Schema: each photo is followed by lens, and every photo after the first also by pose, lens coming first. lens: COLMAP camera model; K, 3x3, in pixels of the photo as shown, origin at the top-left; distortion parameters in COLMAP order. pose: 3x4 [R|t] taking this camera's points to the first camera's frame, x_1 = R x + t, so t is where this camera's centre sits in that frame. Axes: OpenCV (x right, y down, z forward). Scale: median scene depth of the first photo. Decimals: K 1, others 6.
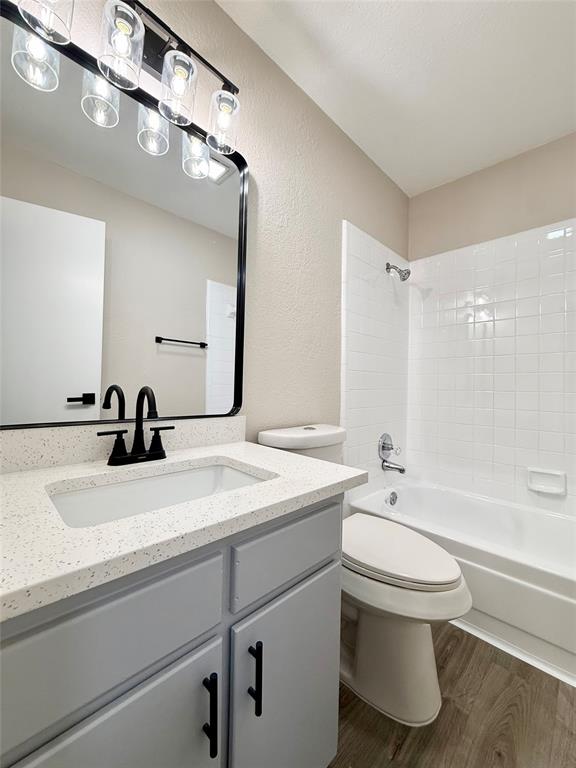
lens RADIAL K [[306.7, 0, 281.5], [0, 306.7, 382.4], [0, 0, 1]] dist [-0.002450, 0.000609]
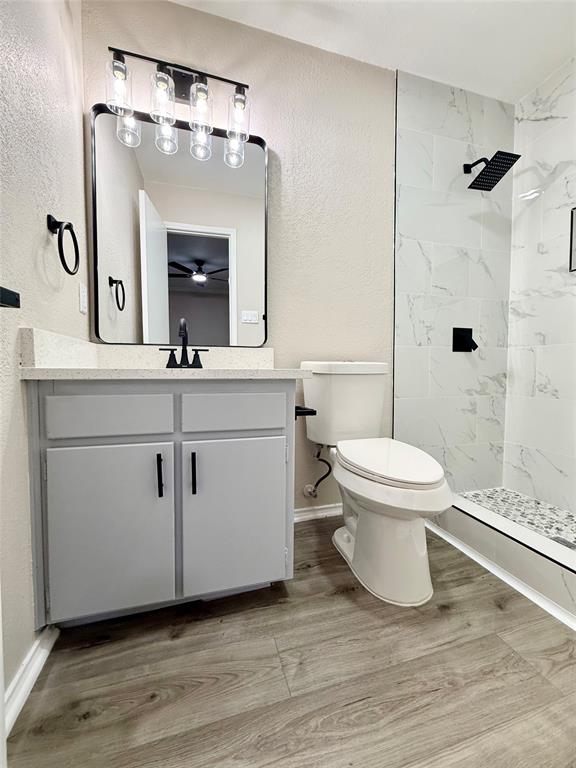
lens RADIAL K [[306.7, 0, 293.4], [0, 306.7, 383.9], [0, 0, 1]] dist [-0.002450, 0.000609]
pose [[0.871158, -0.012275, -0.490850, 0.756472], [0.032071, 0.998975, 0.031937, 0.286729], [0.489955, -0.043565, 0.870659, -0.094296]]
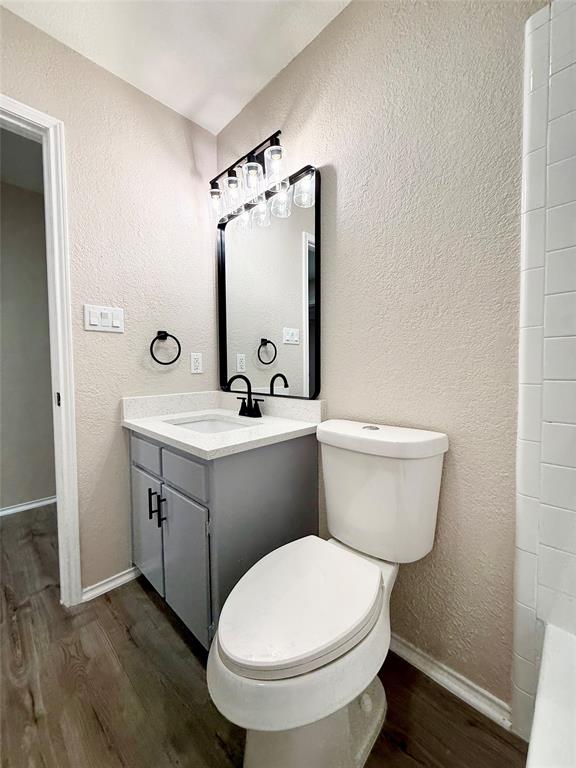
lens RADIAL K [[306.7, 0, 291.7], [0, 306.7, 392.1], [0, 0, 1]] dist [-0.002450, 0.000609]
pose [[0.004218, 0.031305, -0.999501, 1.285876], [-0.001150, 0.999509, 0.031300, 0.057341], [0.999990, 0.001017, 0.004252, 1.191262]]
